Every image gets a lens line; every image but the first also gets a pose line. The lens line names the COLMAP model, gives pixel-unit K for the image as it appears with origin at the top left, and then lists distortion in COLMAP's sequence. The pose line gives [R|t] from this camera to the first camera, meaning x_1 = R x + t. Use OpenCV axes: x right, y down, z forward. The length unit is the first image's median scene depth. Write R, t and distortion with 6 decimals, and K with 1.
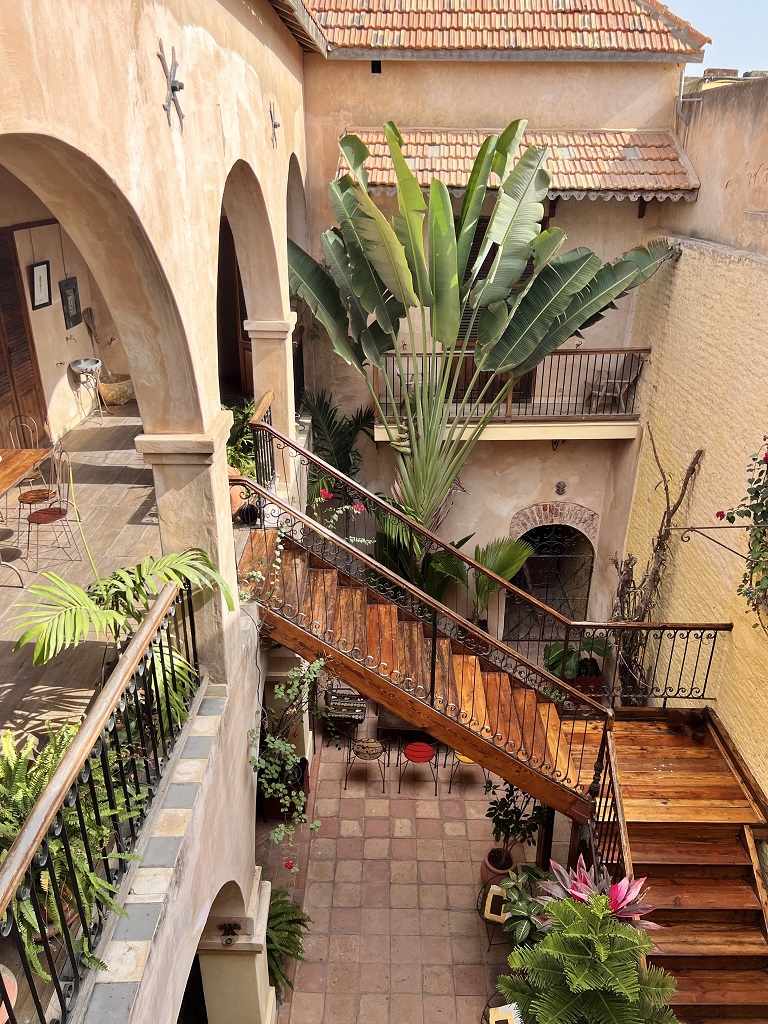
lens RADIAL K [[772.3, 0, 383.0], [0, 772.3, 511.2], [0, 0, 1]] dist [-0.008531, 0.002437]
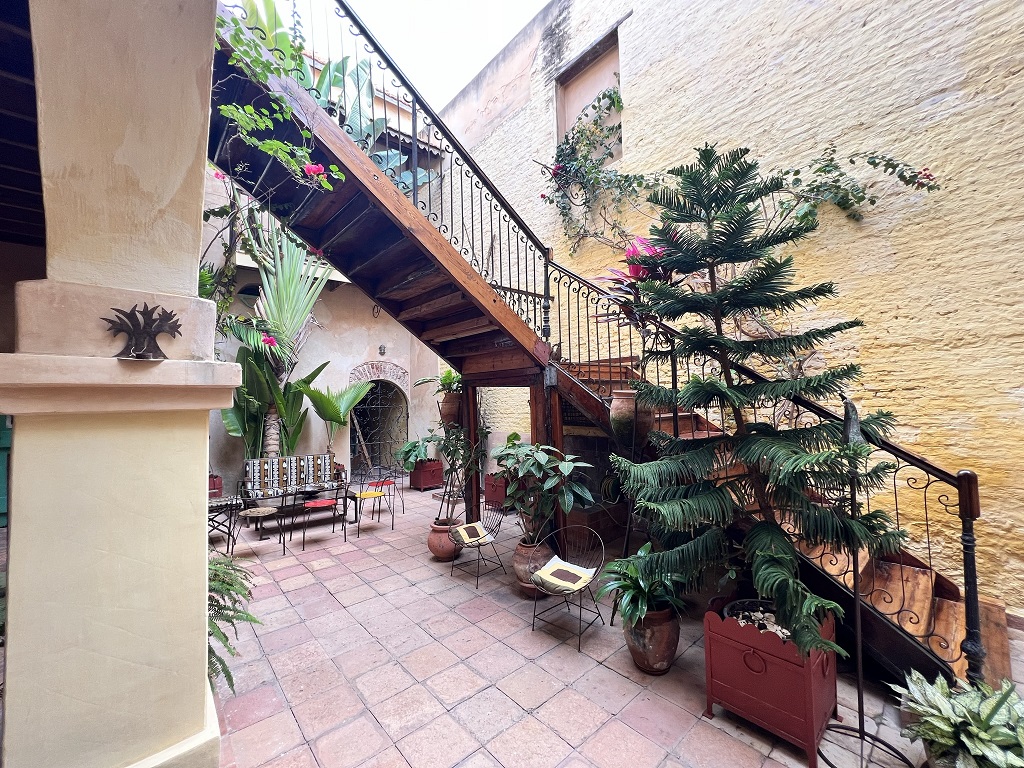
lens RADIAL K [[408.2, 0, 511.6], [0, 408.2, 385.6], [0, 0, 1]] dist [0.000835, 0.000074]
pose [[0.743675, 0.007743, 0.668496, -0.125670], [0.290534, 0.896830, -0.333596, 0.443028], [-0.602111, 0.442308, 0.664701, 0.466447]]
